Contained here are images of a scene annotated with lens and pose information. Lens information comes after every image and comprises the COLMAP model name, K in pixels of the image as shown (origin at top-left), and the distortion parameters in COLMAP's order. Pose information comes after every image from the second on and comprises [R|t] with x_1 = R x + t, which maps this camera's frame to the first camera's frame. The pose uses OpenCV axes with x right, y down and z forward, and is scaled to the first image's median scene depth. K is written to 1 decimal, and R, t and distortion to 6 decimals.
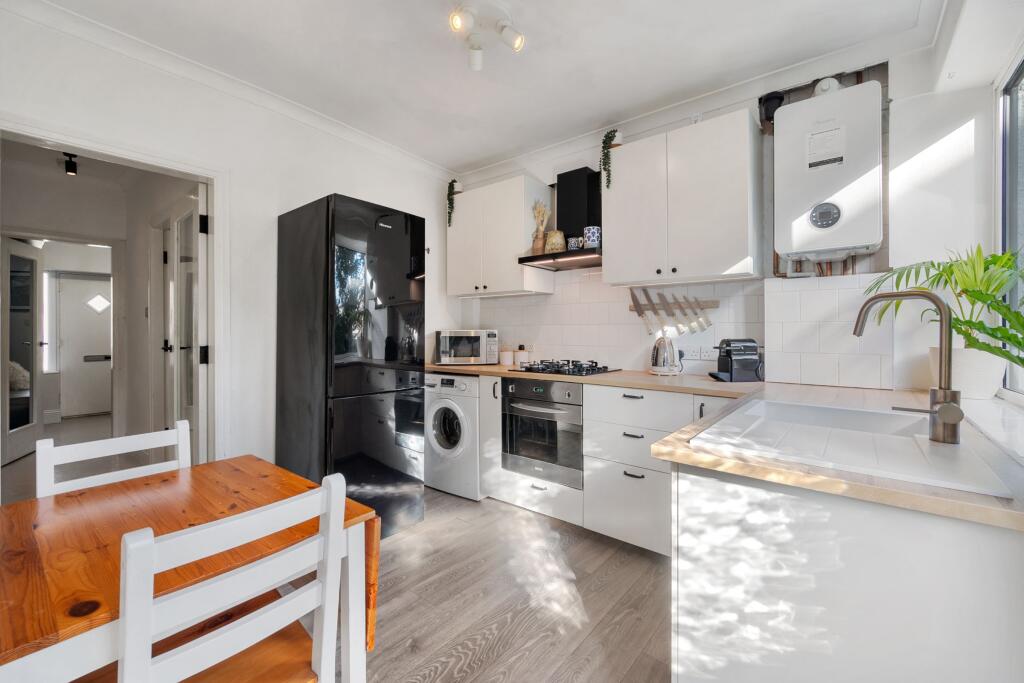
lens RADIAL K [[417.2, 0, 511.6], [0, 417.2, 334.1], [0, 0, 1]] dist [-0.000603, -0.000085]
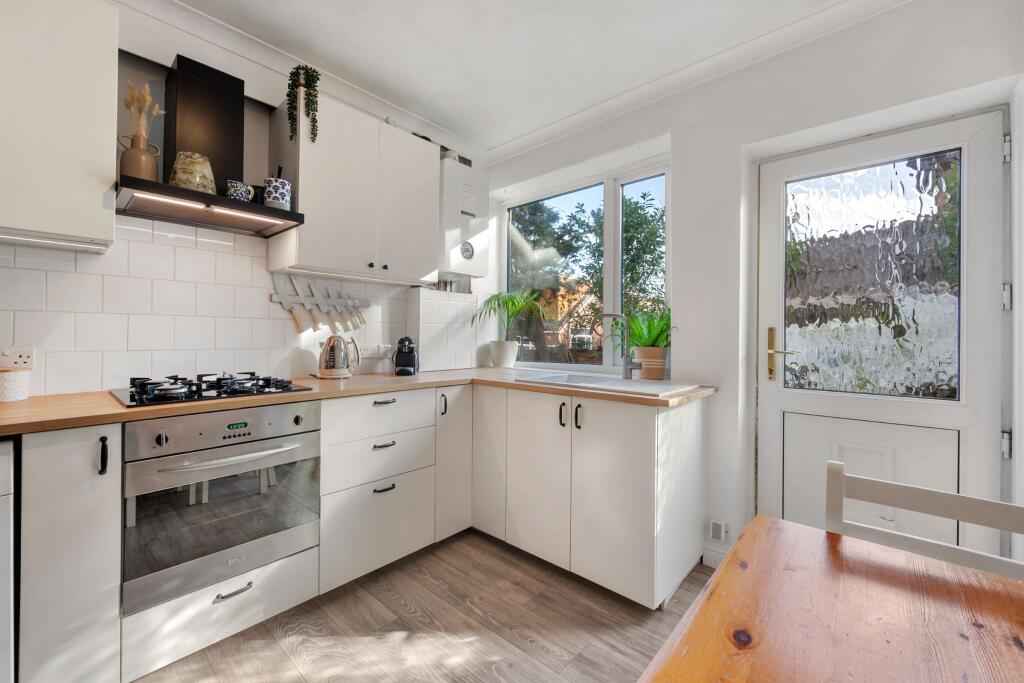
lens RADIAL K [[417.2, 0, 511.6], [0, 417.2, 334.1], [0, 0, 1]] dist [-0.000603, -0.000085]
pose [[0.035676, 0.003553, 0.999357, -0.544992], [-0.001064, 0.999993, -0.003517, 0.006158], [-0.999363, -0.000938, 0.035679, 0.633459]]
